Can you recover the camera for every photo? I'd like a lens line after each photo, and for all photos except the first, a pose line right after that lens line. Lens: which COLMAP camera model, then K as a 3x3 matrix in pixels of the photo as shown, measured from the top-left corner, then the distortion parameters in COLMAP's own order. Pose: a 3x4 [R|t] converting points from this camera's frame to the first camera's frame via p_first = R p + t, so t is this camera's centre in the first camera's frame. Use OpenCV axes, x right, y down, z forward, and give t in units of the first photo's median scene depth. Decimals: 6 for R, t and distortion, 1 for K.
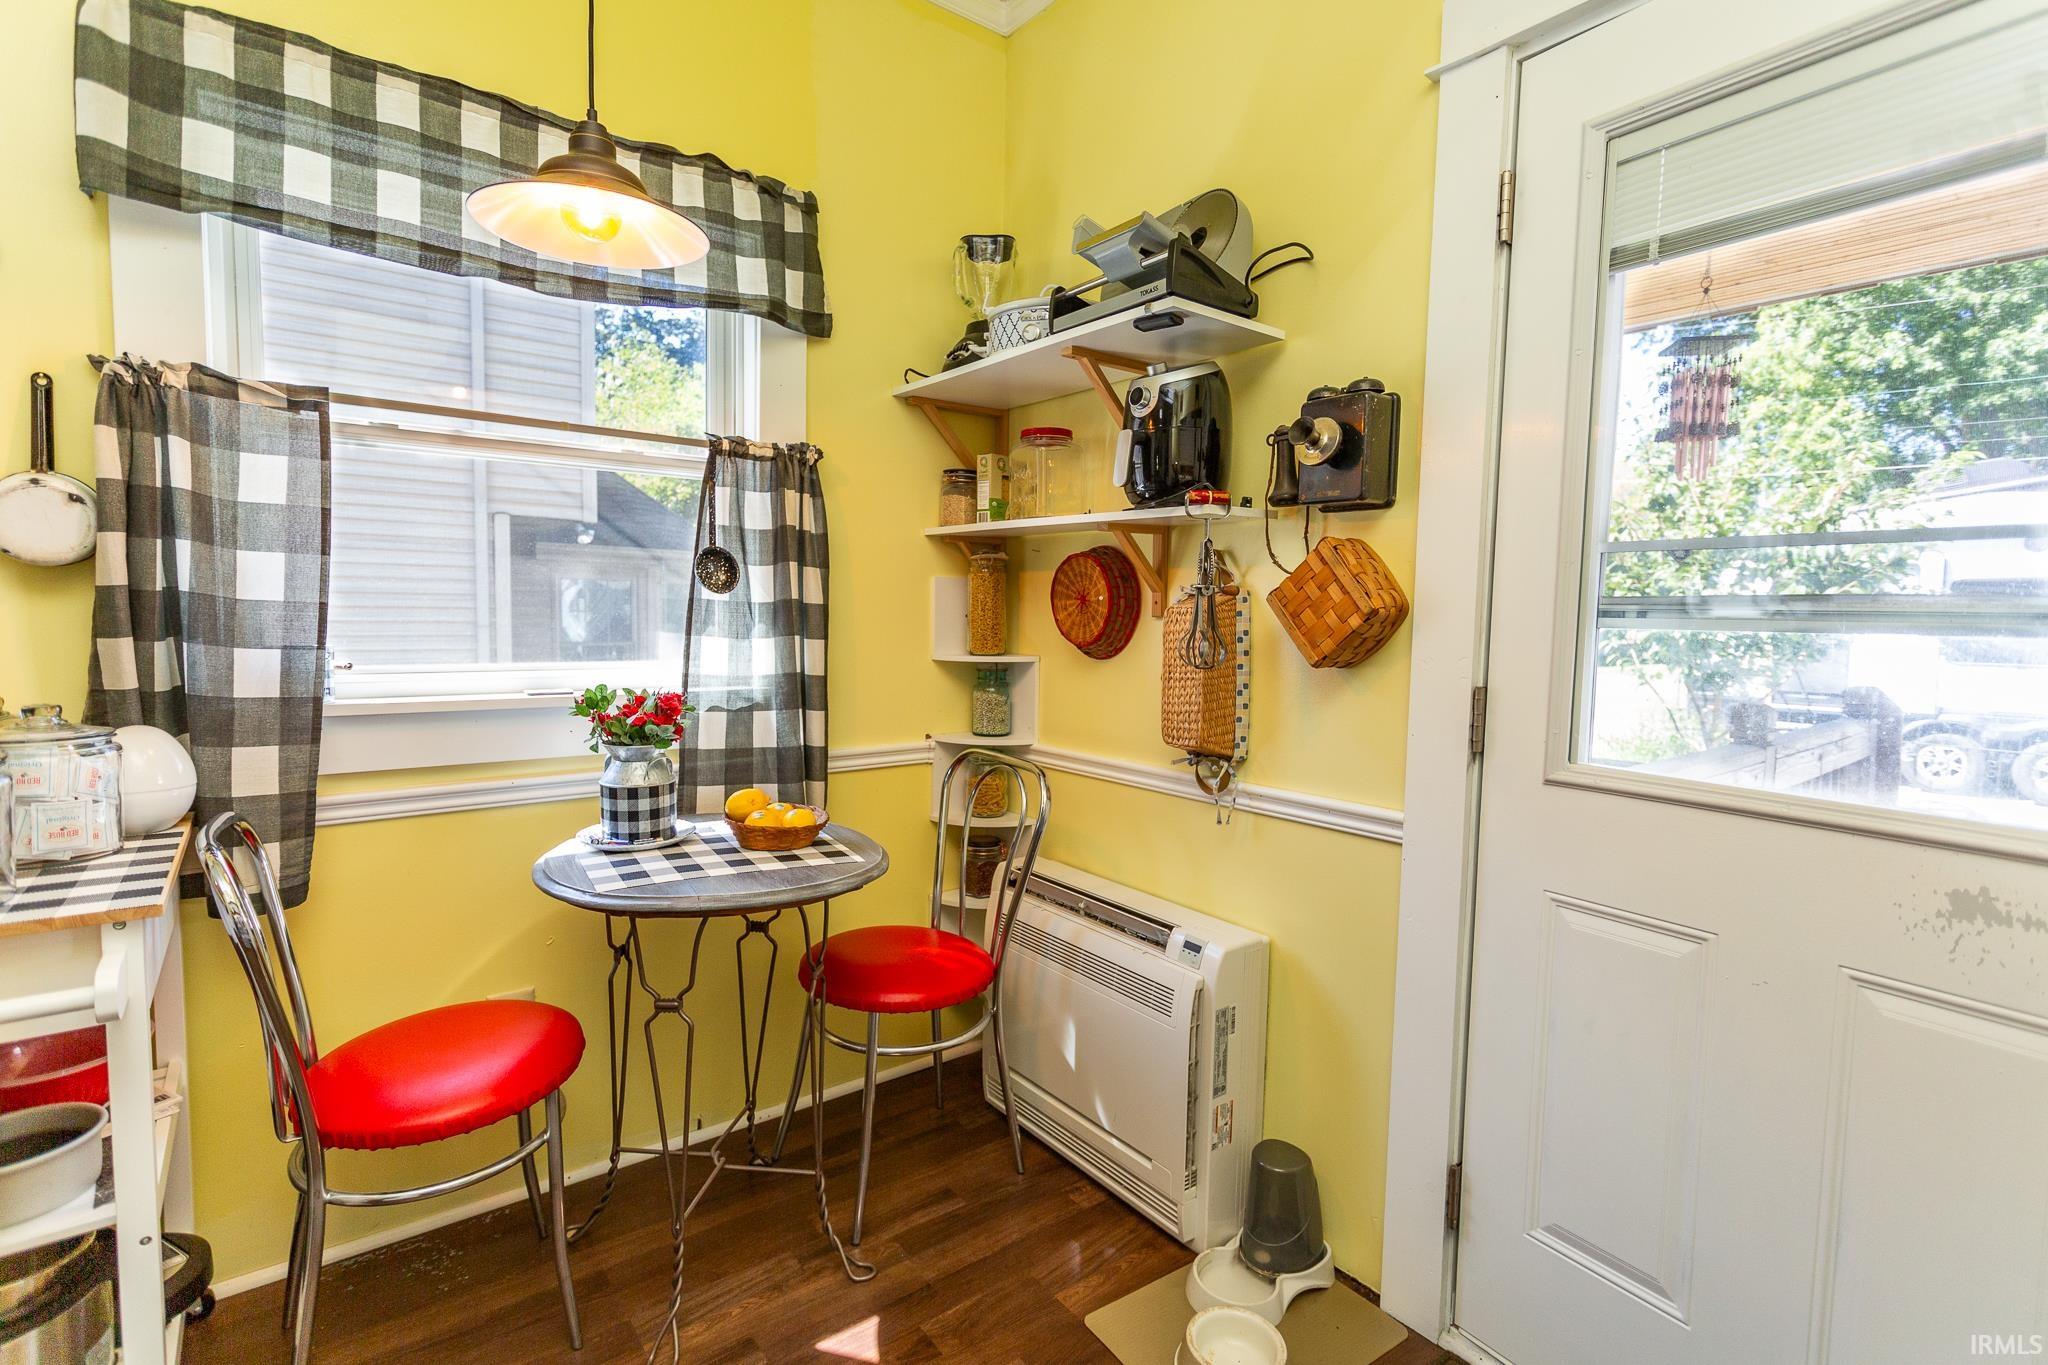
lens RADIAL K [[983.3, 0, 1024.0], [0, 983.3, 682.5], [0, 0, 1]] dist [-0.039067, 0.000179]
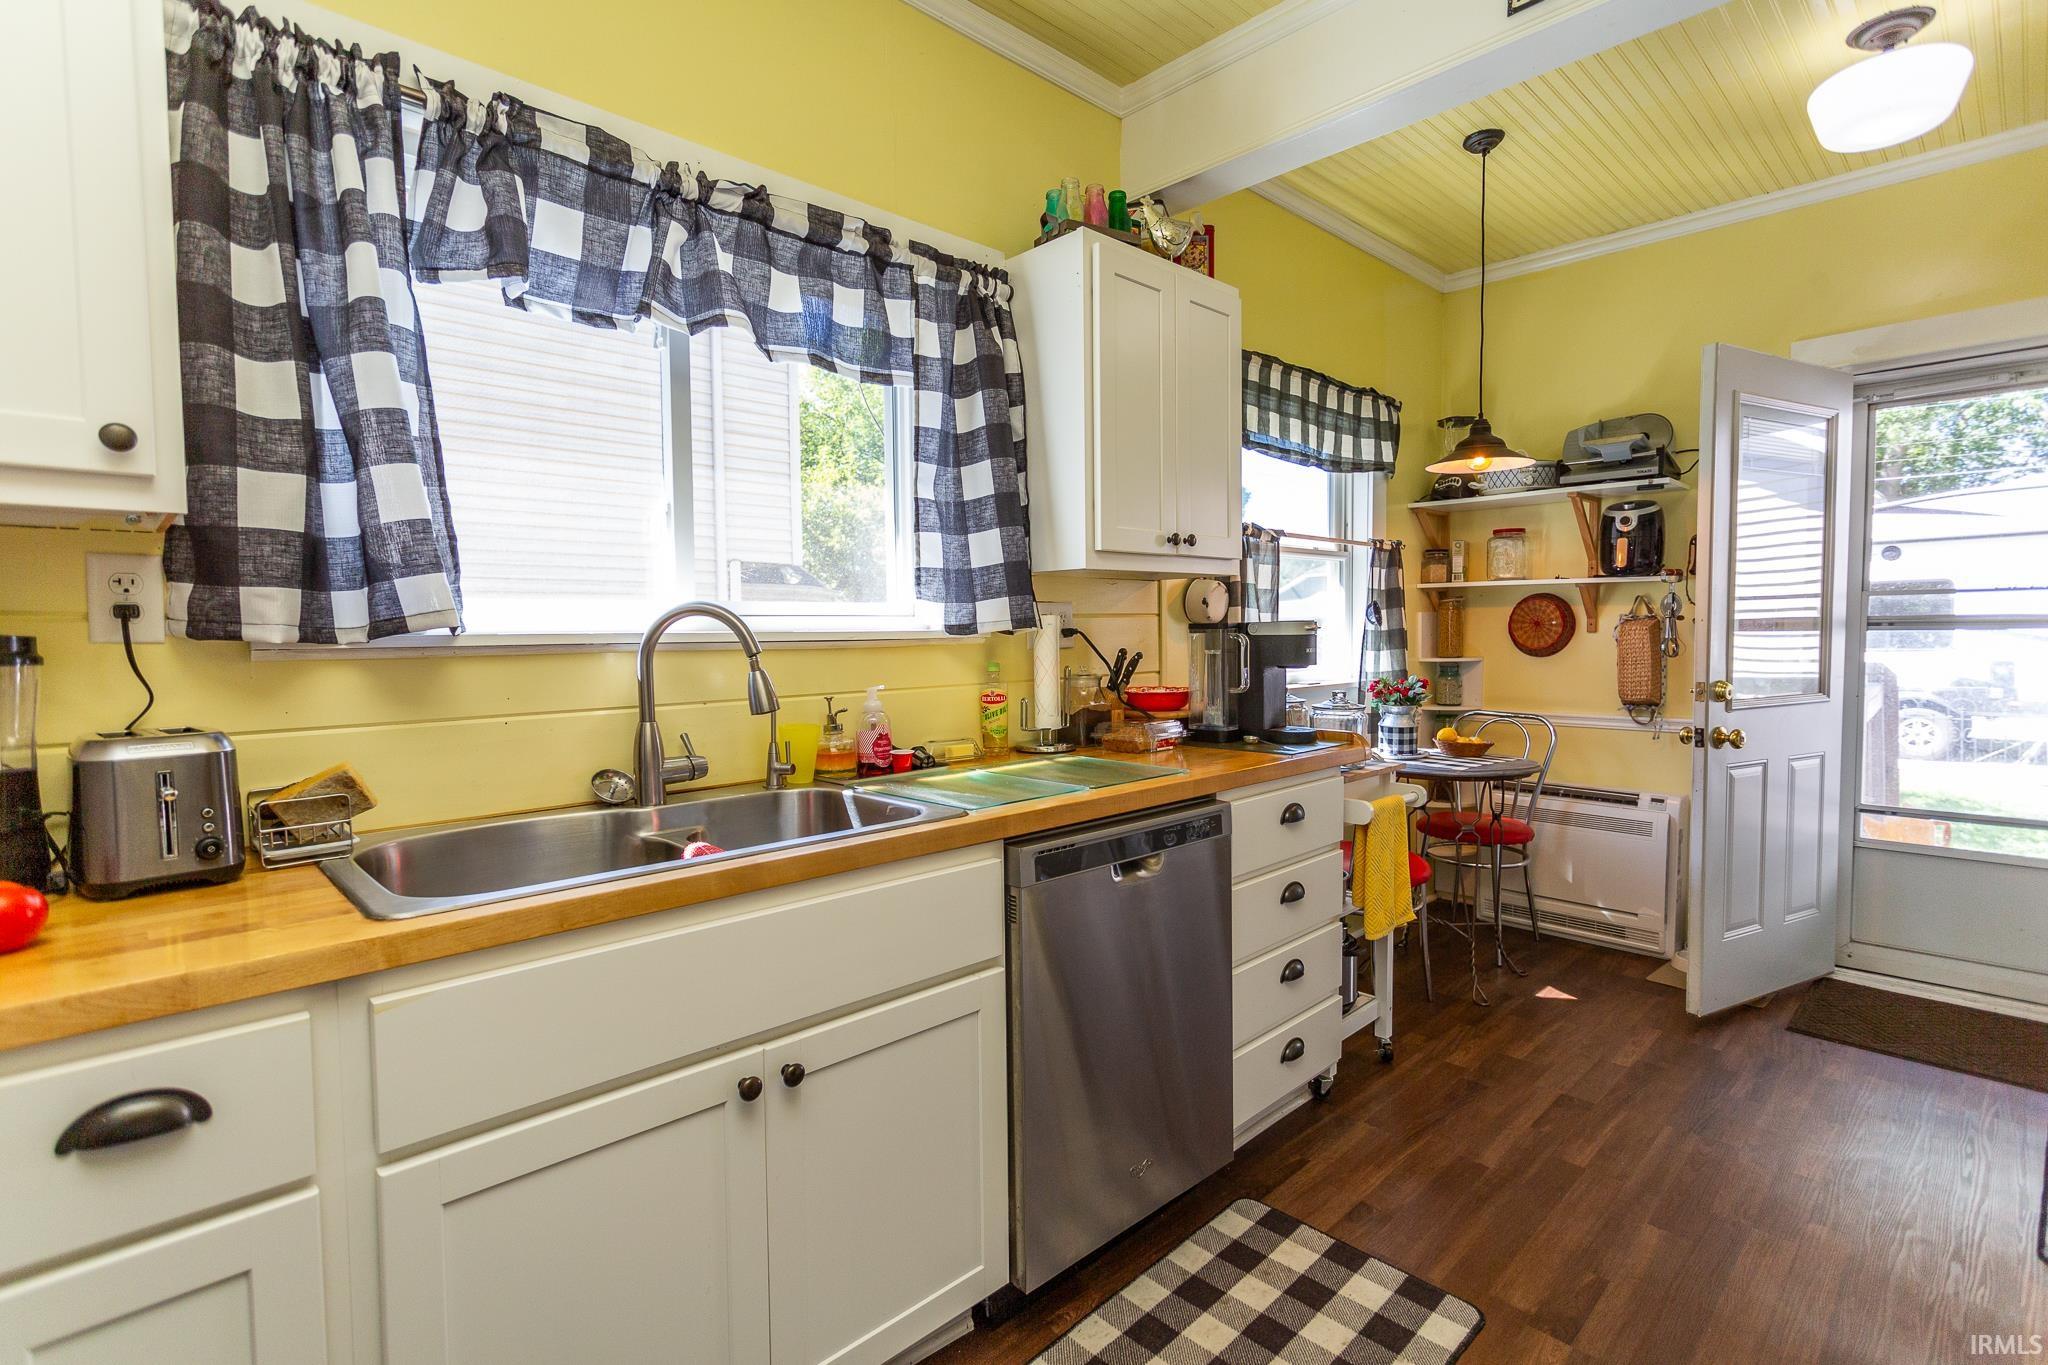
lens RADIAL K [[962.5, 0, 1024.0], [0, 962.5, 682.5], [0, 0, 1]] dist [0.001213, -0.000080]
pose [[0.998105, -0.031199, 0.053044, -1.051865], [0.032190, 0.999321, -0.017919, 0.025978], [-0.052449, 0.019593, 0.998431, -0.755745]]
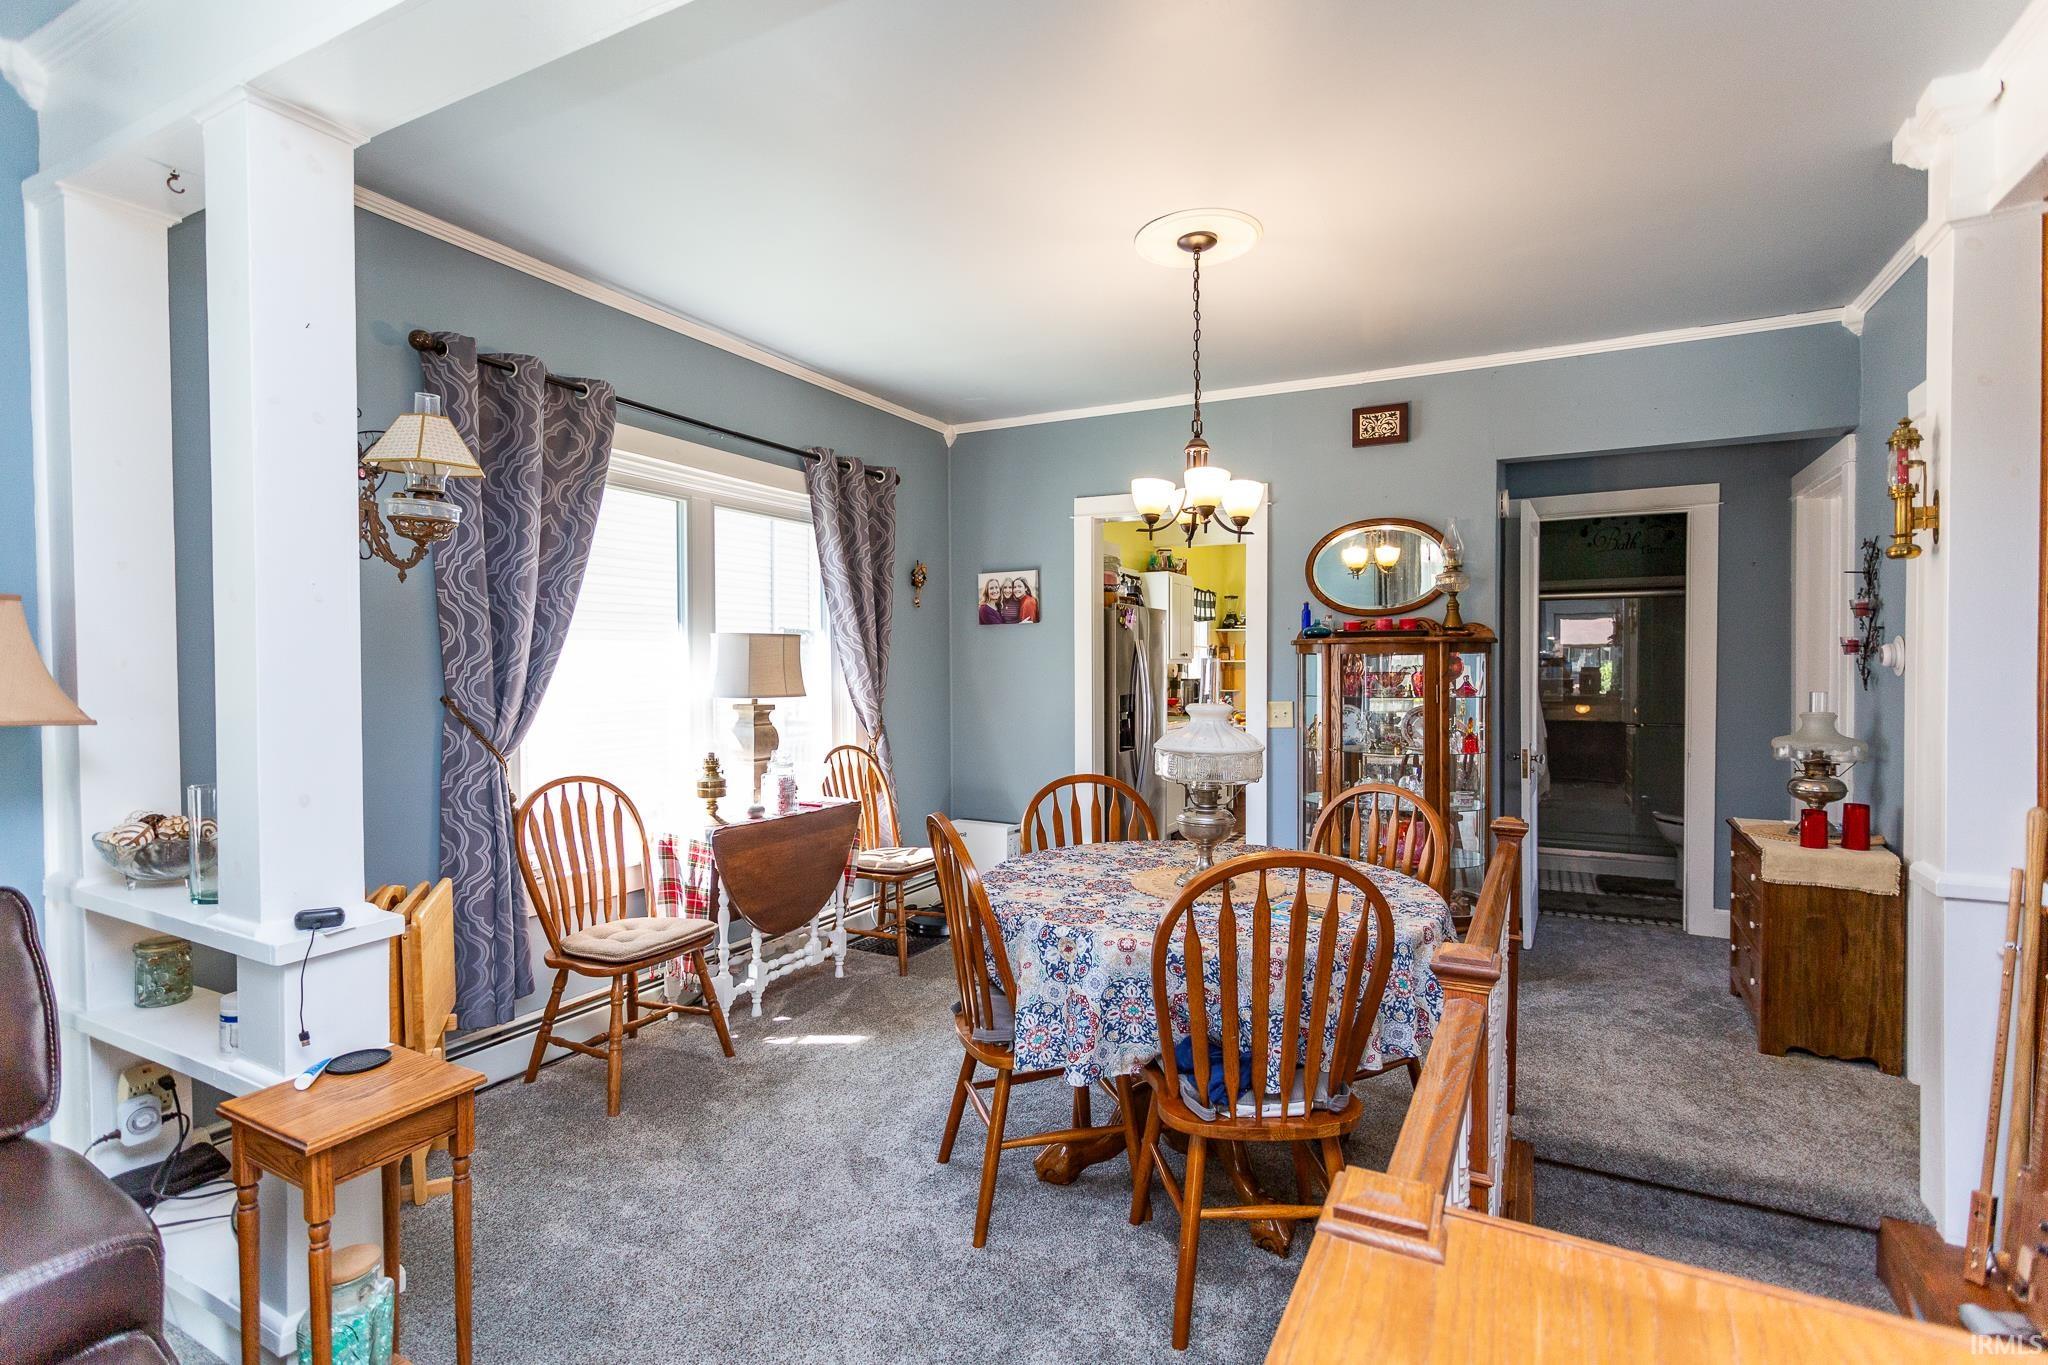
lens RADIAL K [[962.5, 0, 1024.0], [0, 962.5, 682.5], [0, 0, 1]] dist [0.001213, -0.000080]
pose [[0.935454, -0.029831, 0.352186, -2.793461], [0.048308, 0.997872, -0.043792, 0.094548], [-0.350130, 0.057979, 0.934905, -3.072572]]
